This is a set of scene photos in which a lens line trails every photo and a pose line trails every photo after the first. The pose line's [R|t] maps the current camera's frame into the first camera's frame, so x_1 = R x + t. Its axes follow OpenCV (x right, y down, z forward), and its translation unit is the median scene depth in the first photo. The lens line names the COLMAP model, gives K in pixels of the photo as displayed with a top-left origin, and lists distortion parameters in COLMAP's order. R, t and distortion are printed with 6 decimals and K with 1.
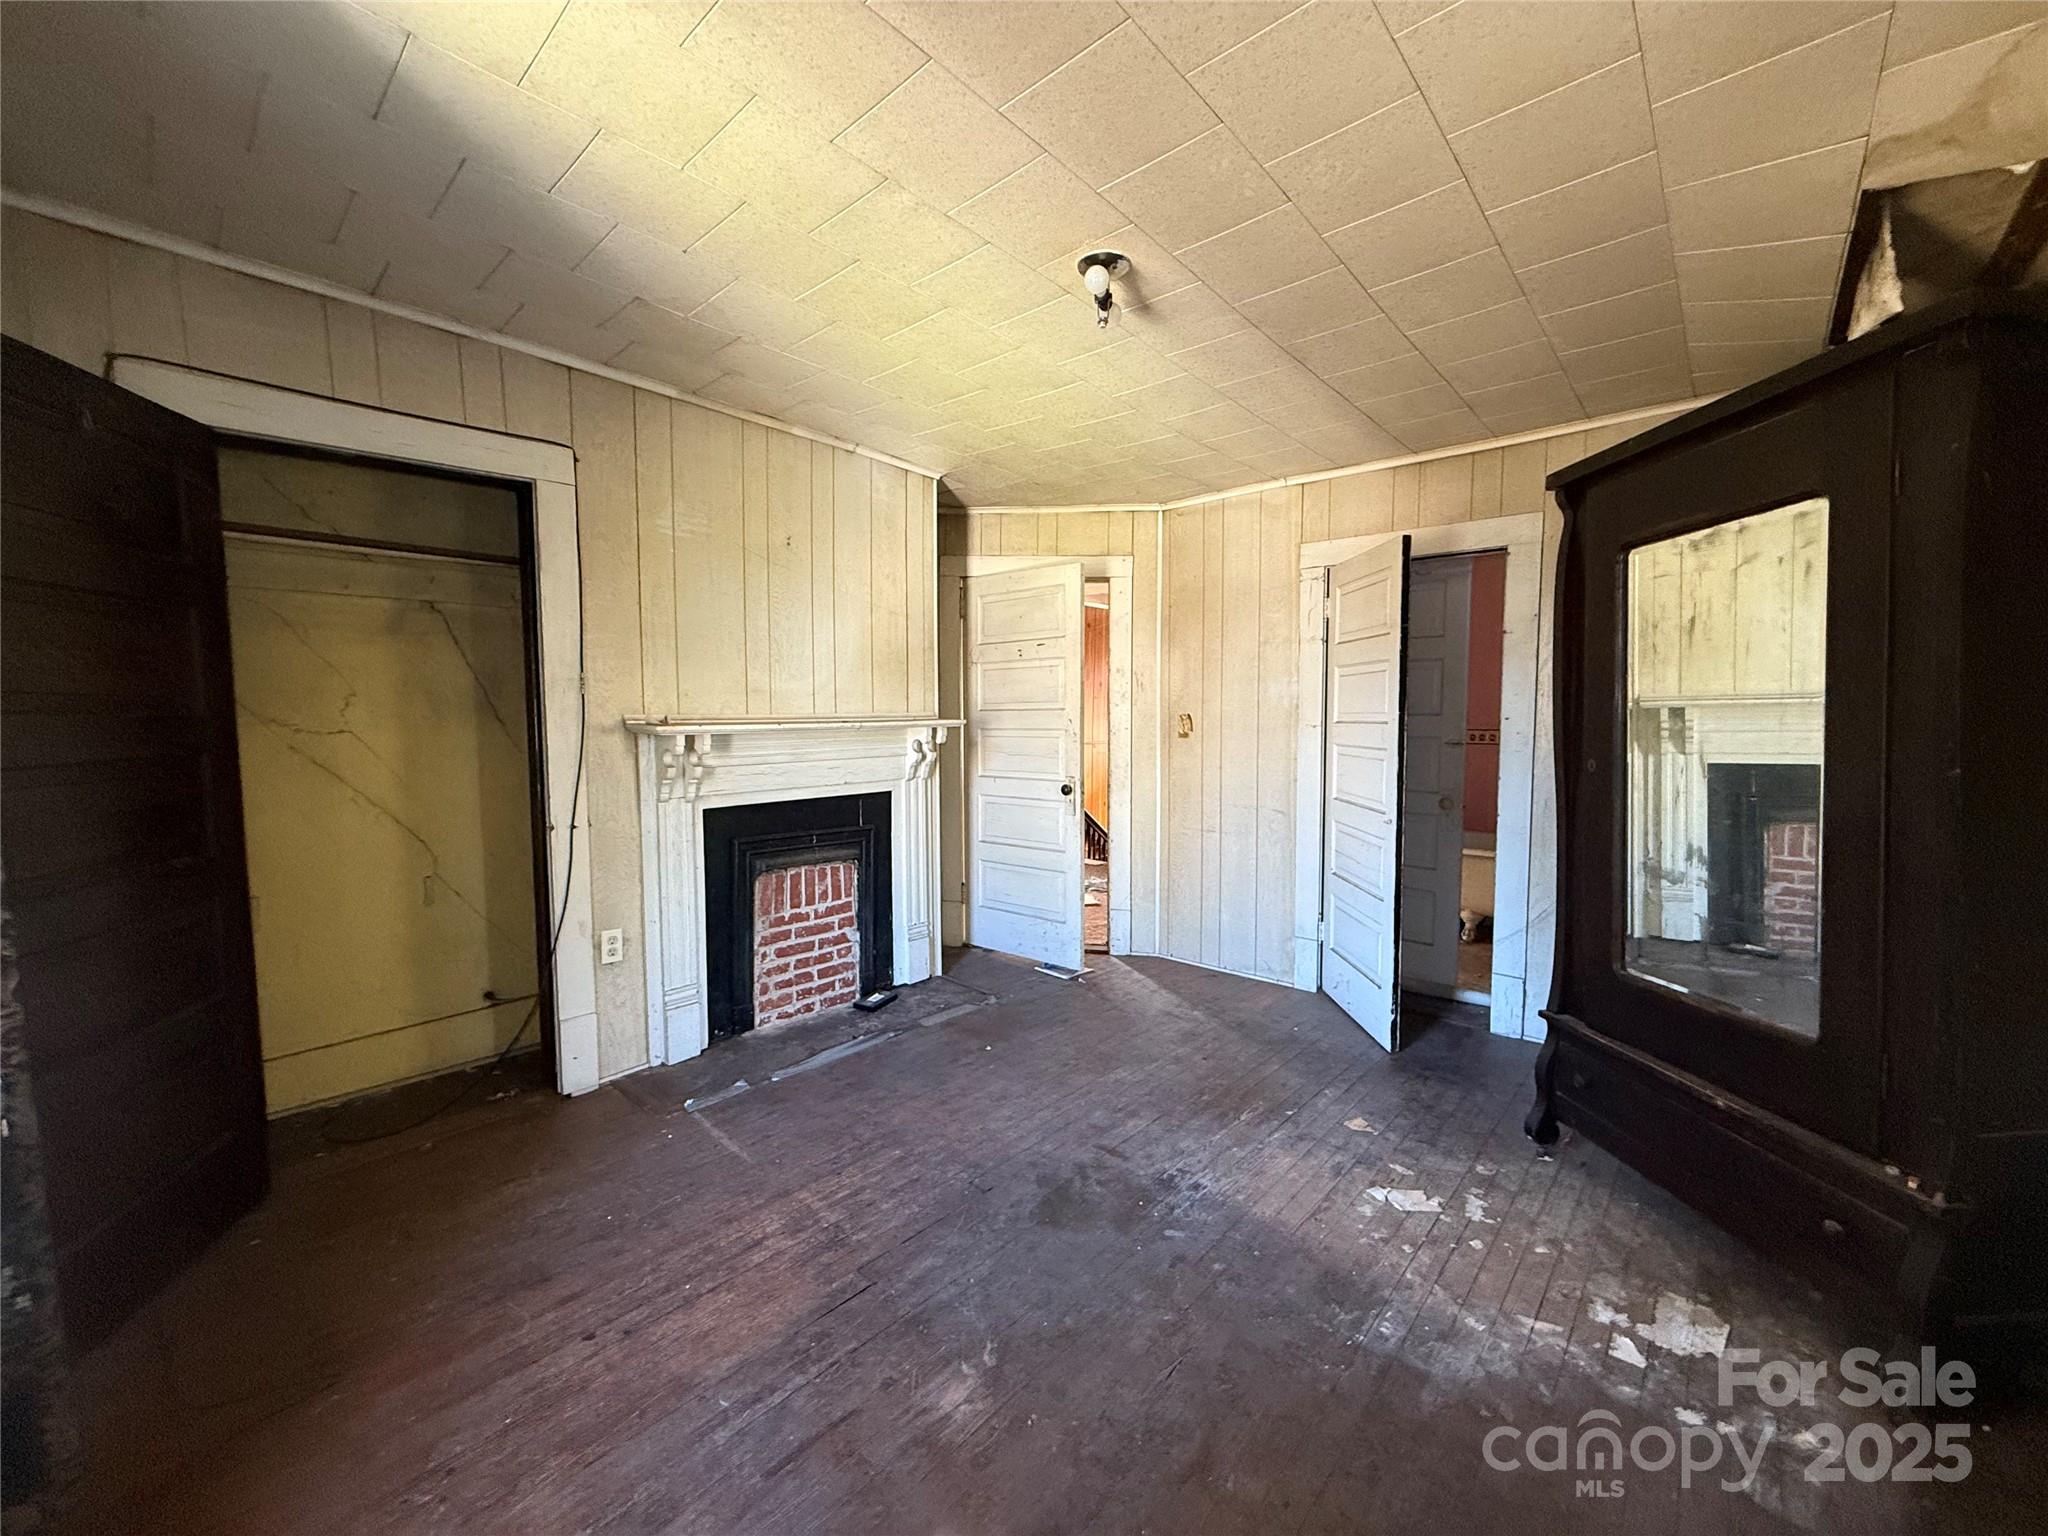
lens RADIAL K [[812.0, 0, 1021.8], [0, 812.0, 770.4], [0, 0, 1]] dist [-0.001109, 0.000111]
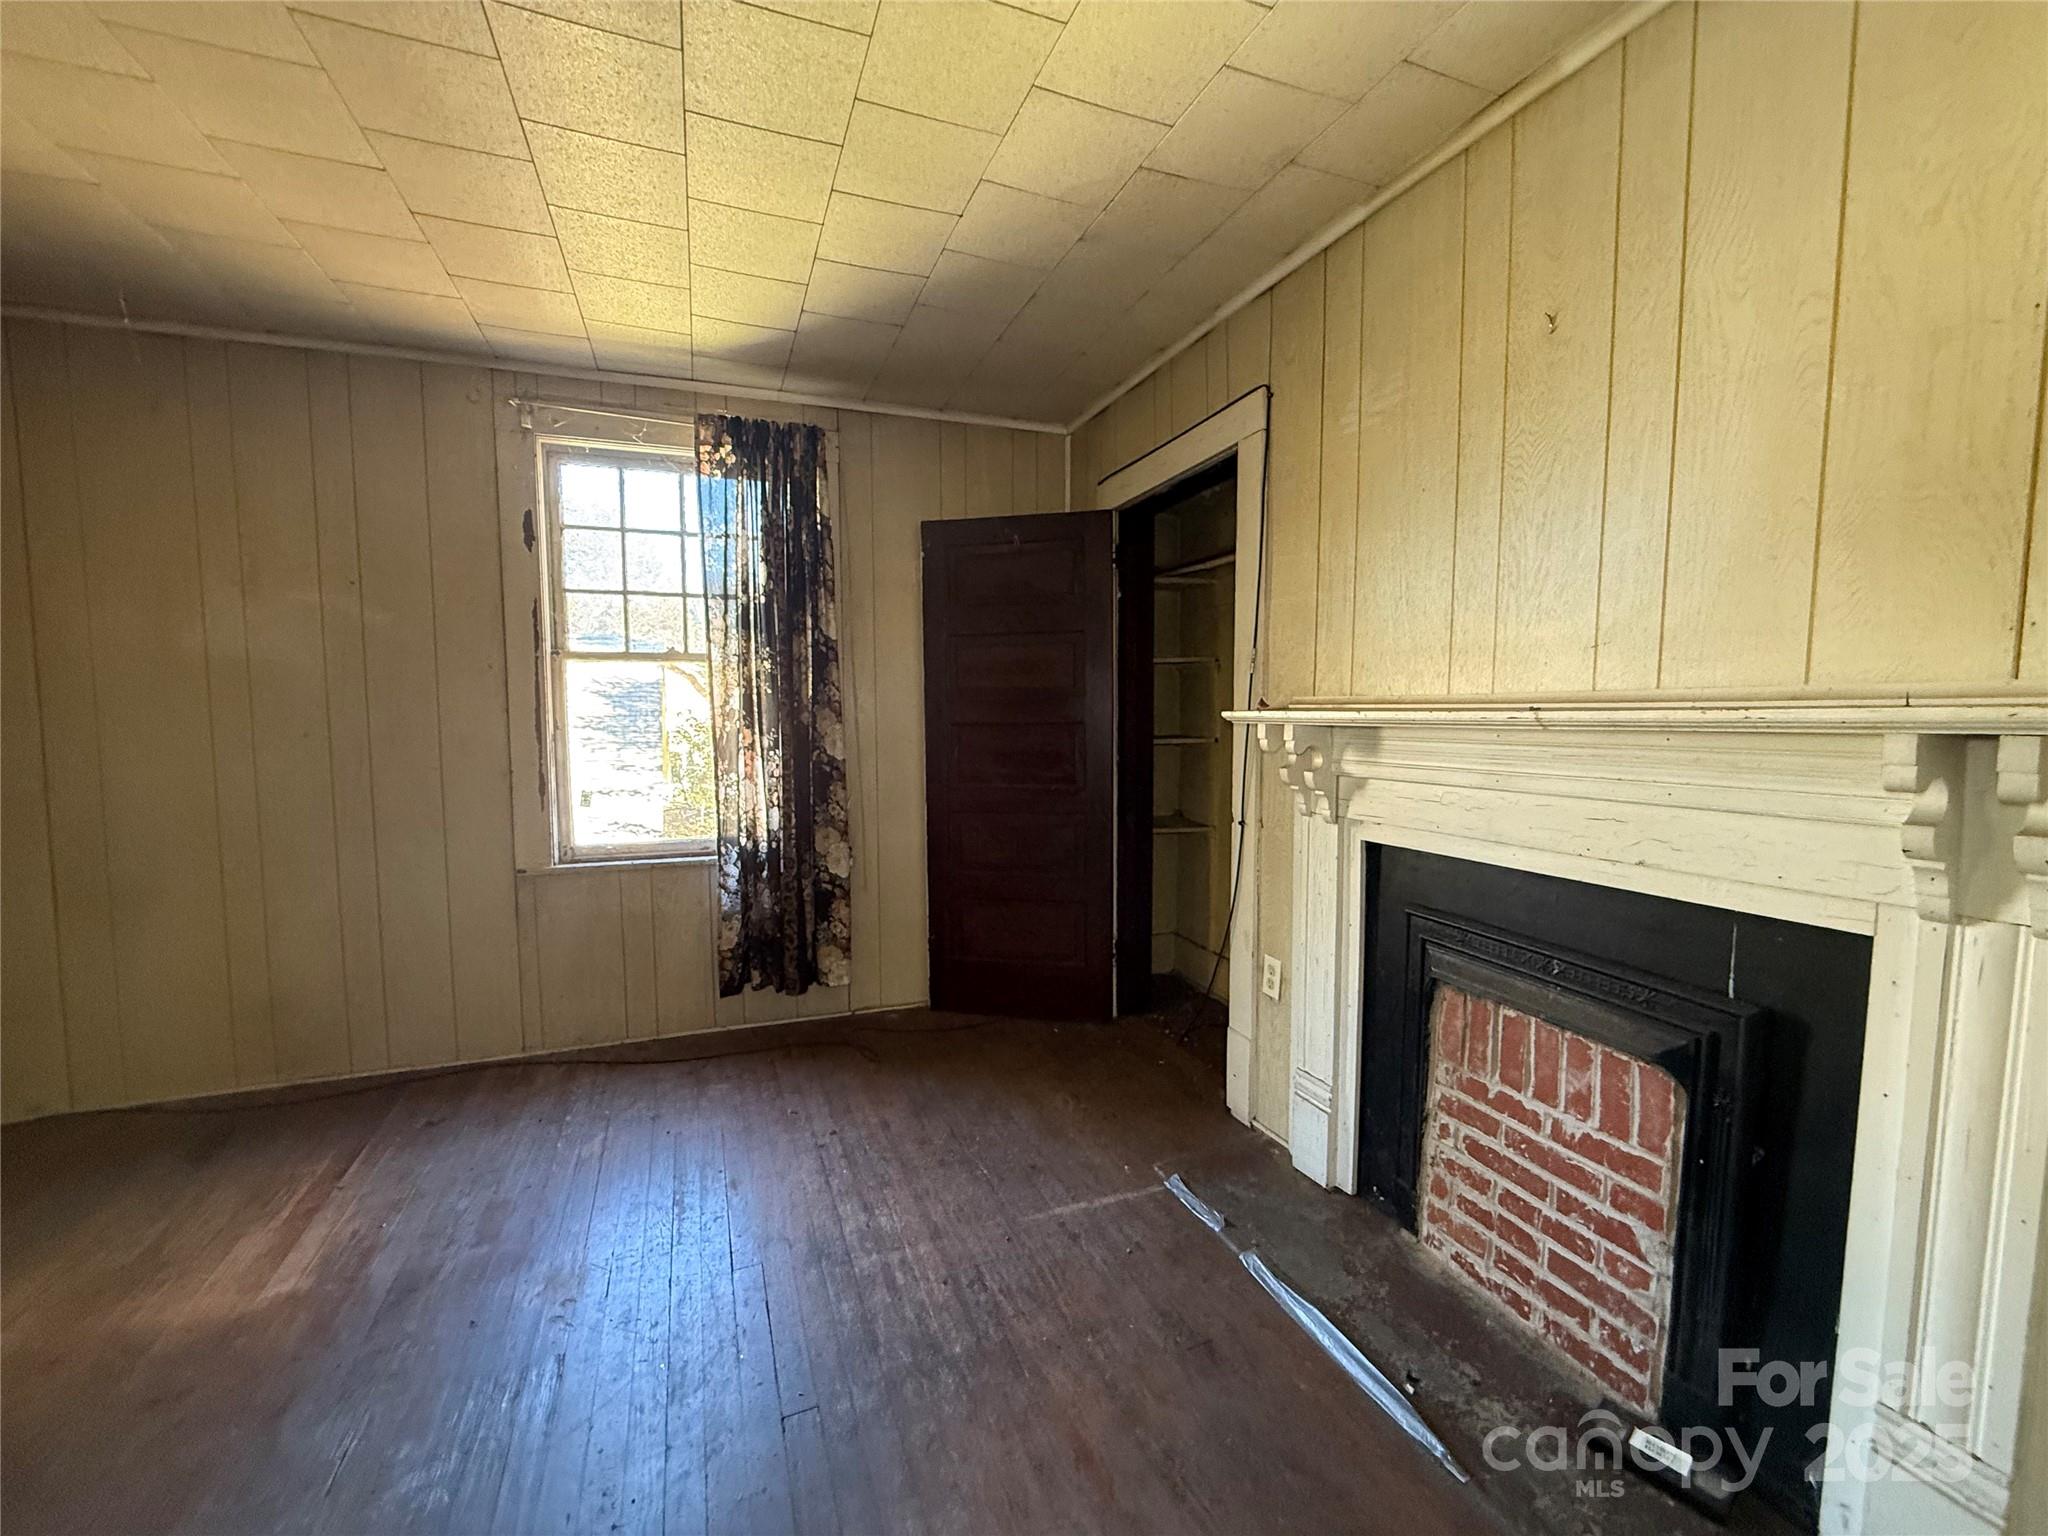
lens RADIAL K [[812.0, 0, 1021.8], [0, 812.0, 770.4], [0, 0, 1]] dist [-0.001109, 0.000111]
pose [[-0.441591, 0.073635, -0.894190, 0.283236], [-0.057891, 0.992211, 0.110296, -0.058837], [0.895347, 0.100471, -0.433889, 0.945153]]
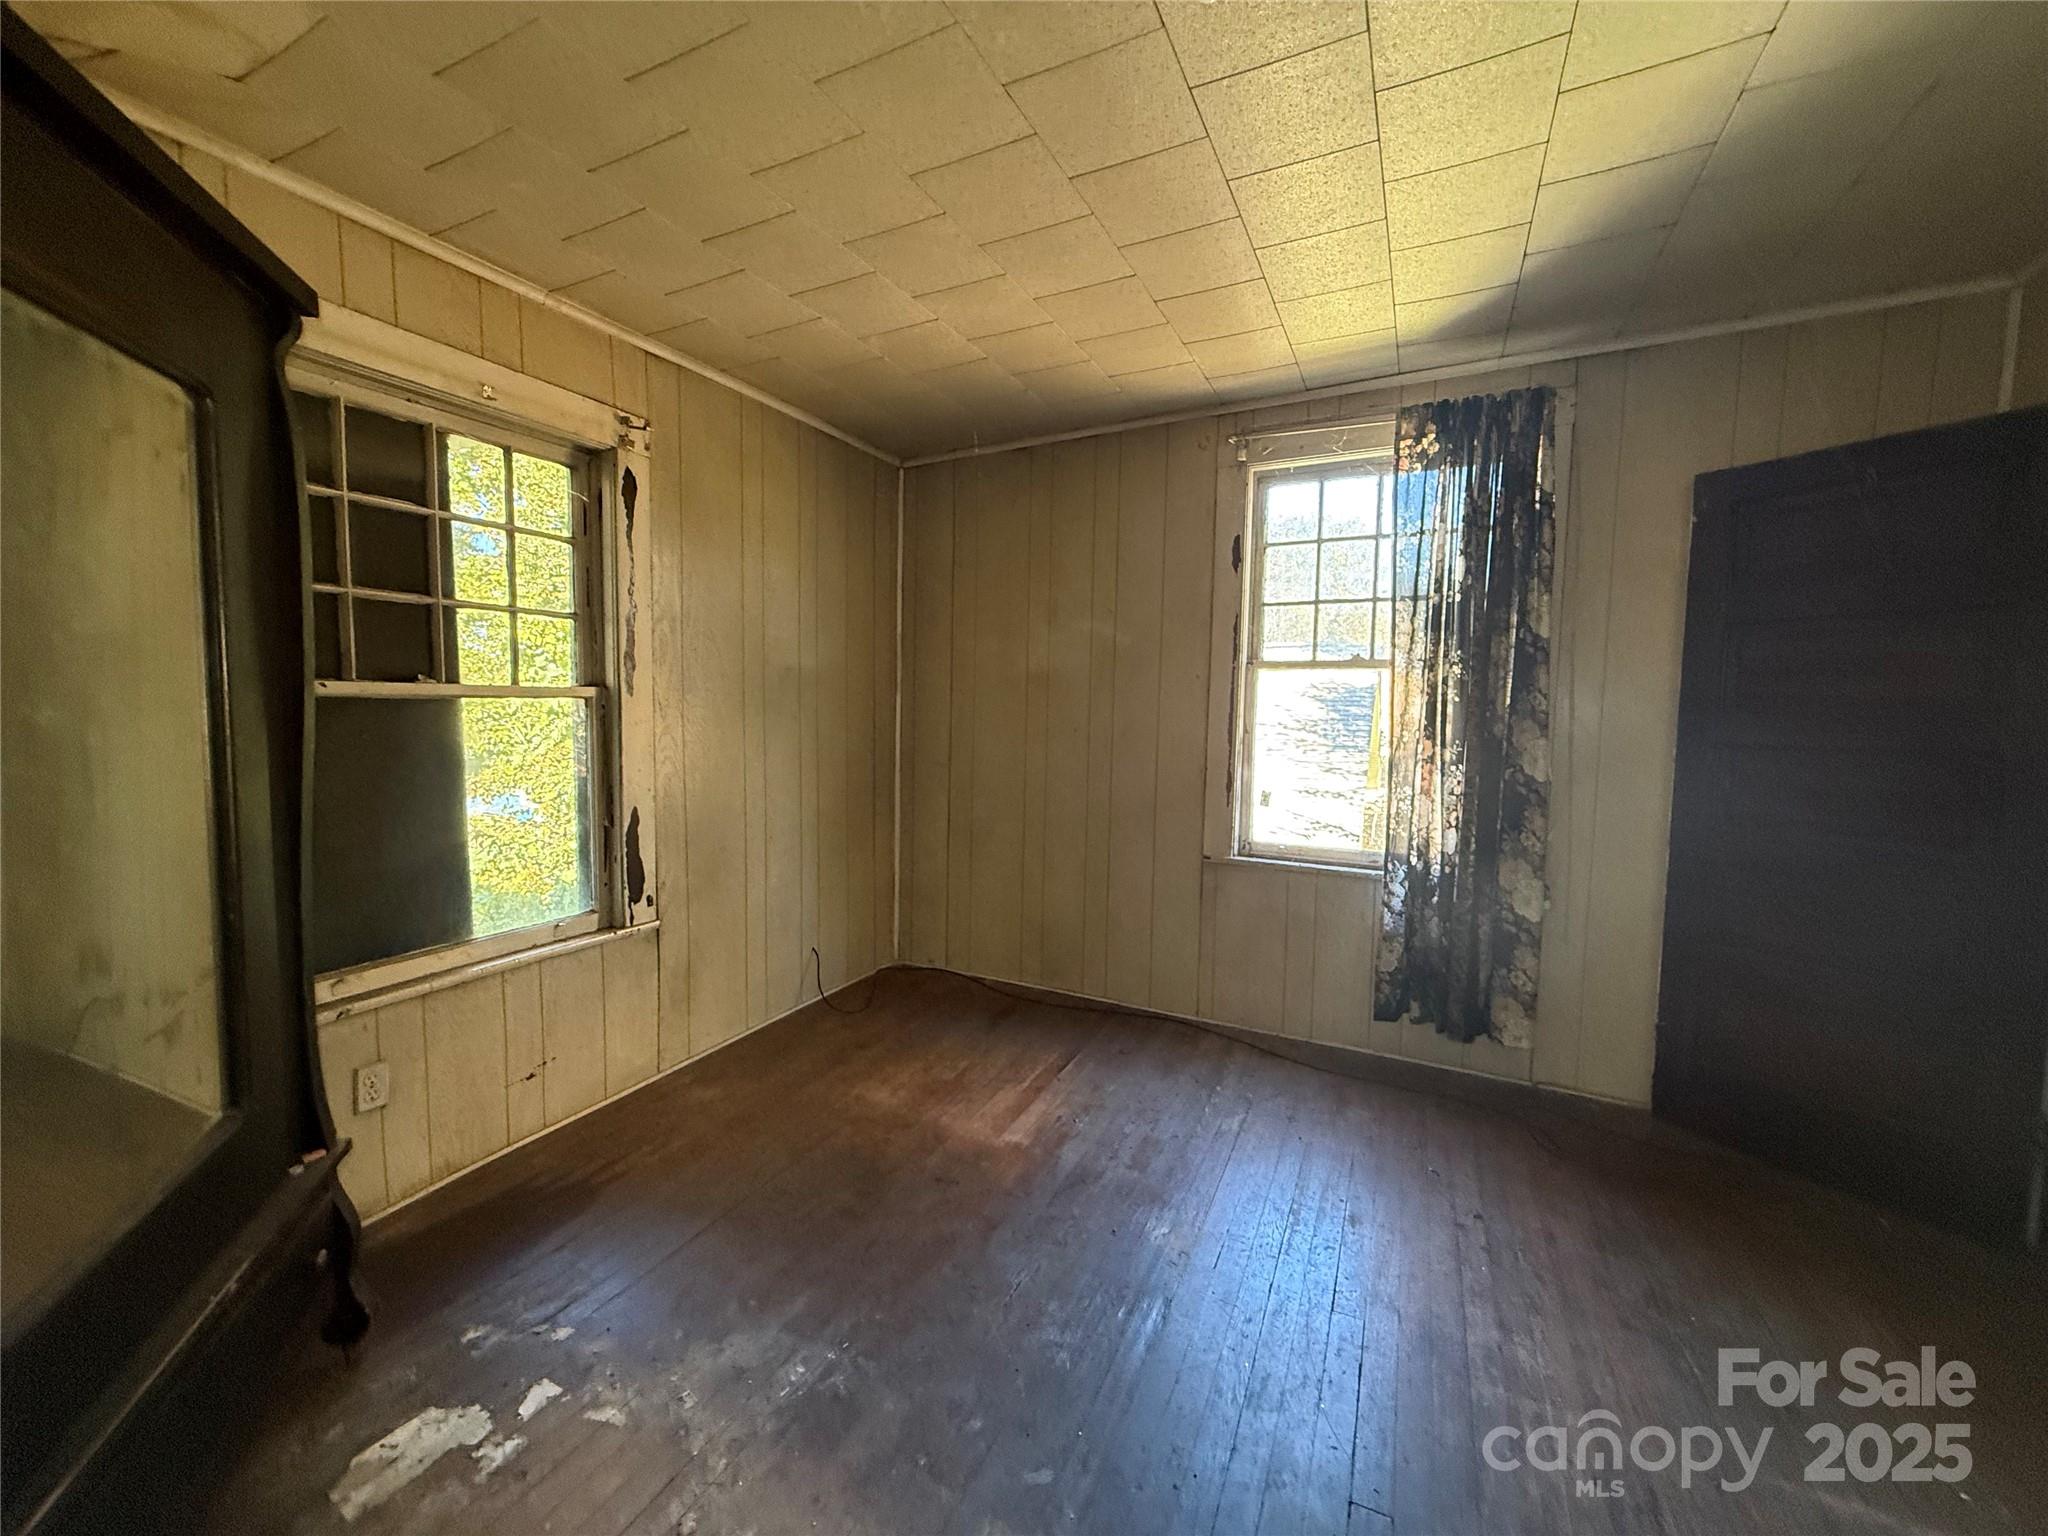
lens RADIAL K [[812.0, 0, 1021.8], [0, 812.0, 770.4], [0, 0, 1]] dist [-0.001109, 0.000111]
pose [[-0.961307, 0.010130, -0.275292, 0.234607], [-0.030896, 0.989055, 0.144279, -0.063557], [0.273740, 0.147202, -0.950472, 0.955789]]
